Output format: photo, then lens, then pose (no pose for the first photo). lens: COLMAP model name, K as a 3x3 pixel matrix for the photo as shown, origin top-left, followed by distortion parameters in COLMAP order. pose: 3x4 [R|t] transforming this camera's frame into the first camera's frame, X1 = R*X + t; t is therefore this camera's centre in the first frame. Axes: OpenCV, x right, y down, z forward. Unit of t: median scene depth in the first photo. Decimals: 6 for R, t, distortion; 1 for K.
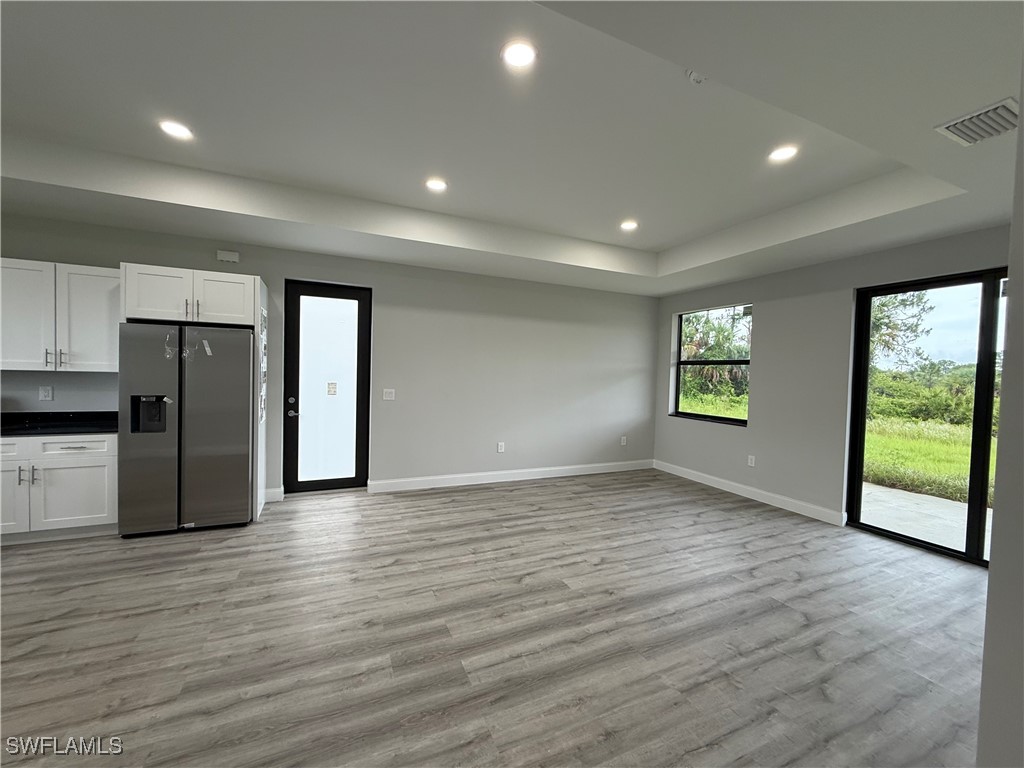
lens RADIAL K [[402.3, 0, 514.2], [0, 402.3, 384.0], [0, 0, 1]] dist [-0.002721, 0.000870]
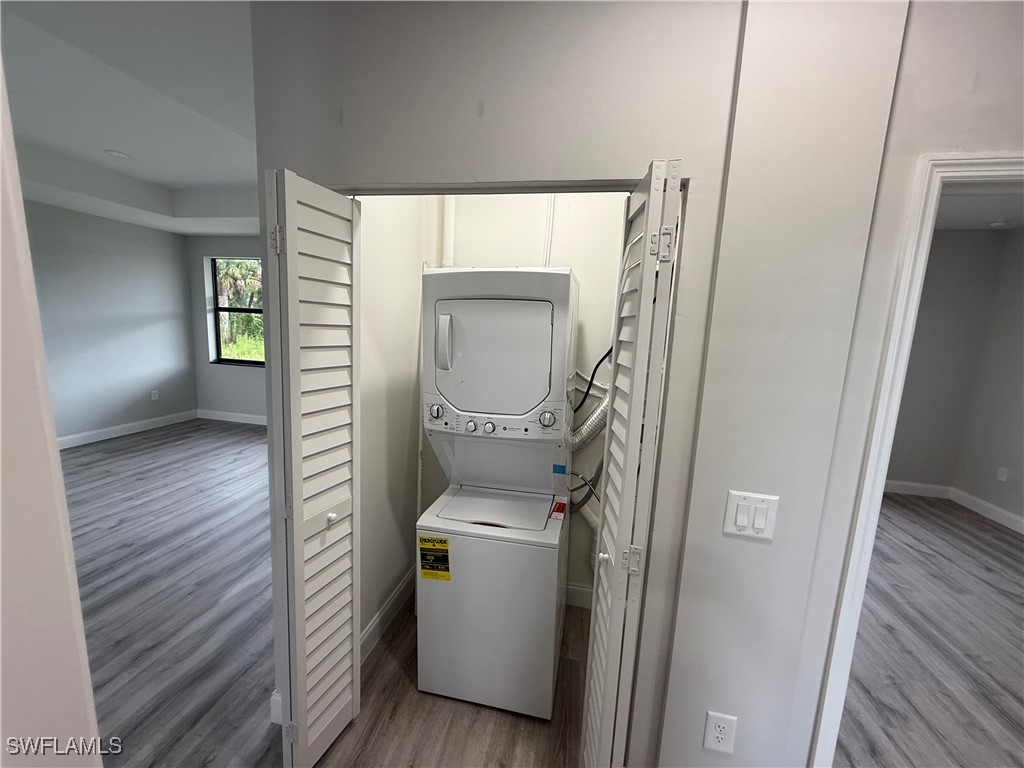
lens RADIAL K [[402.3, 0, 514.7], [0, 402.3, 387.6], [0, 0, 1]] dist [-0.002721, 0.000870]
pose [[0.576484, -0.129837, 0.806727, 0.017473], [-0.011894, 0.985857, 0.167166, -0.055257], [-0.817022, -0.105964, 0.566787, -0.269192]]
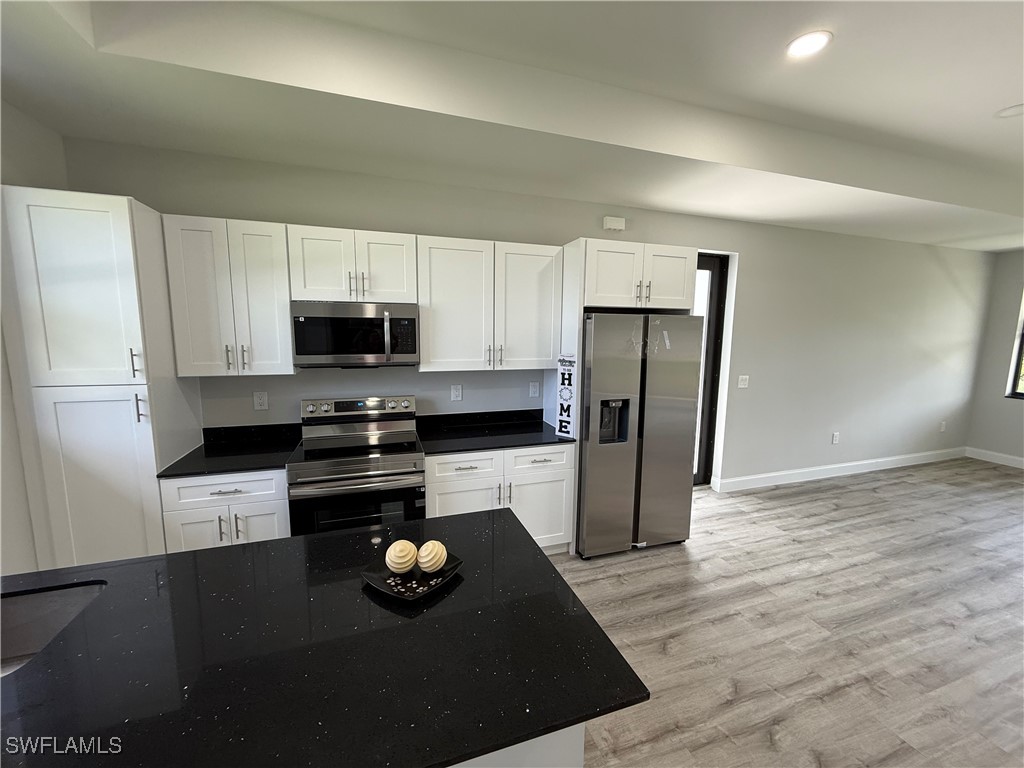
lens RADIAL K [[402.3, 0, 516.0], [0, 402.3, 383.5], [0, 0, 1]] dist [-0.002721, 0.000870]
pose [[0.995192, -0.002902, -0.097898, -0.833218], [0.013211, 0.994403, 0.104821, -0.077578], [0.097046, -0.105610, 0.989661, 0.119370]]
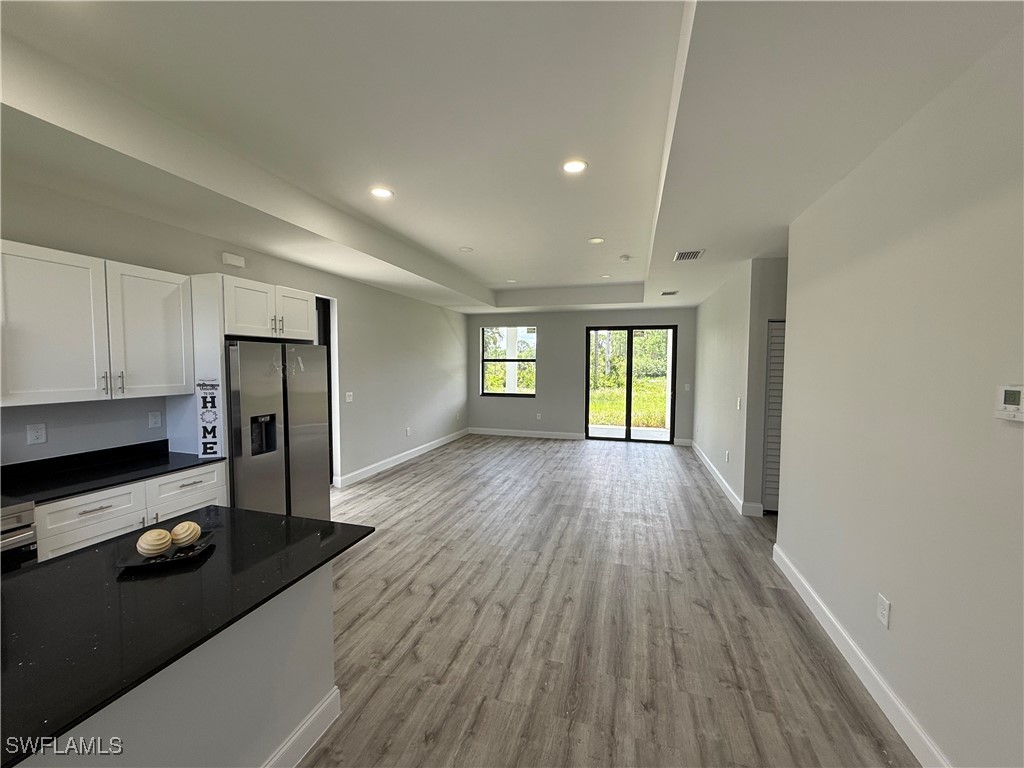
lens RADIAL K [[402.3, 0, 505.9], [0, 402.3, 380.1], [0, 0, 1]] dist [-0.002721, 0.000870]
pose [[0.658150, -0.056323, 0.750777, -1.007777], [0.035285, 0.998410, 0.043968, -0.063550], [-0.752059, -0.002446, 0.659091, -0.072313]]
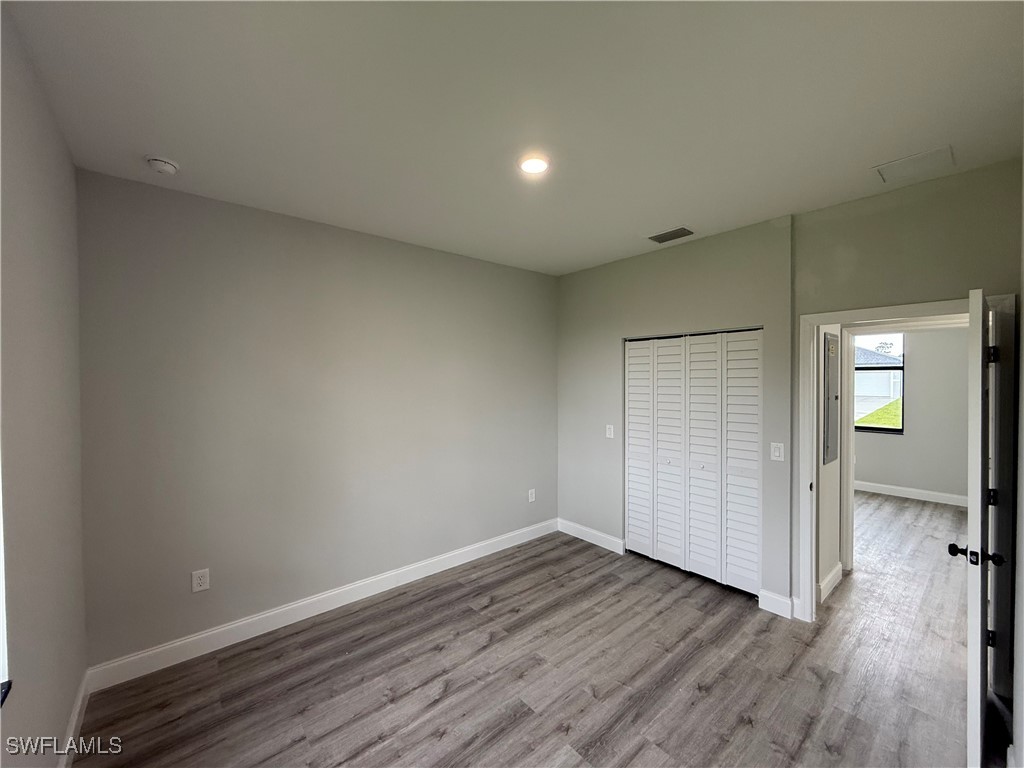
lens RADIAL K [[402.3, 0, 512.6], [0, 402.3, 385.6], [0, 0, 1]] dist [-0.002721, 0.000870]
pose [[-0.960372, -0.025415, -0.277560, 1.292278], [-0.030855, 0.999408, 0.015248, -0.021927], [0.277008, 0.023208, -0.960587, 0.047676]]
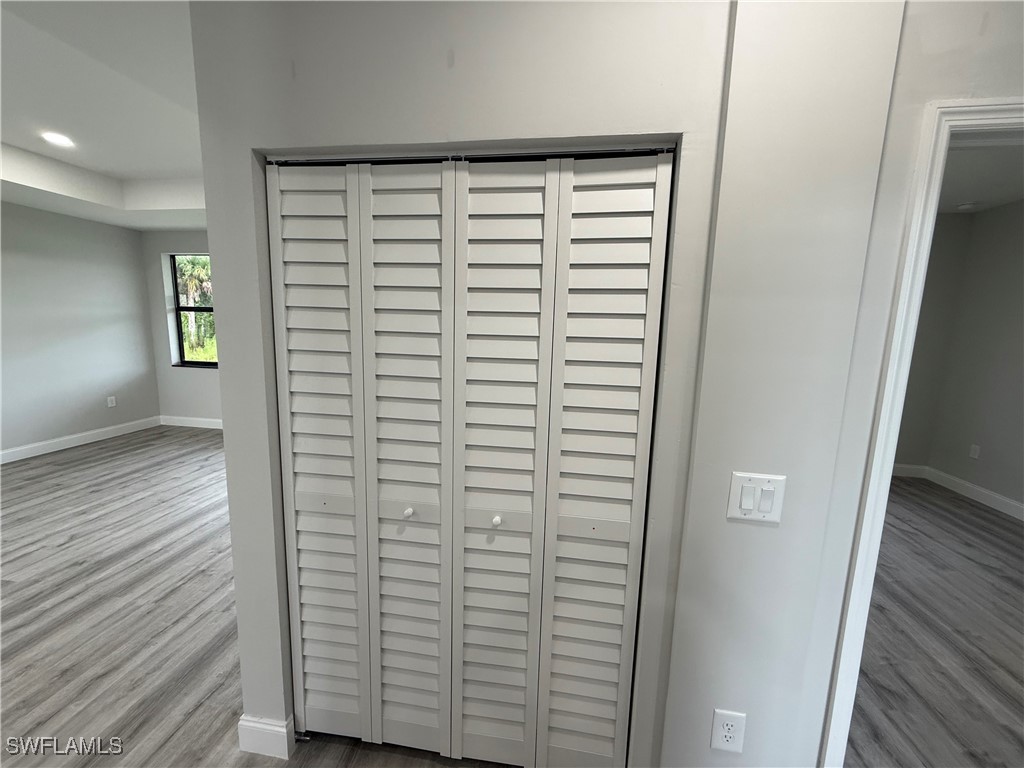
lens RADIAL K [[402.3, 0, 514.0], [0, 402.3, 388.0], [0, 0, 1]] dist [-0.002721, 0.000870]
pose [[0.535090, -0.150034, 0.831365, 0.039788], [0.009732, 0.985132, 0.171521, -0.036524], [-0.844739, -0.083688, 0.528595, -0.250900]]
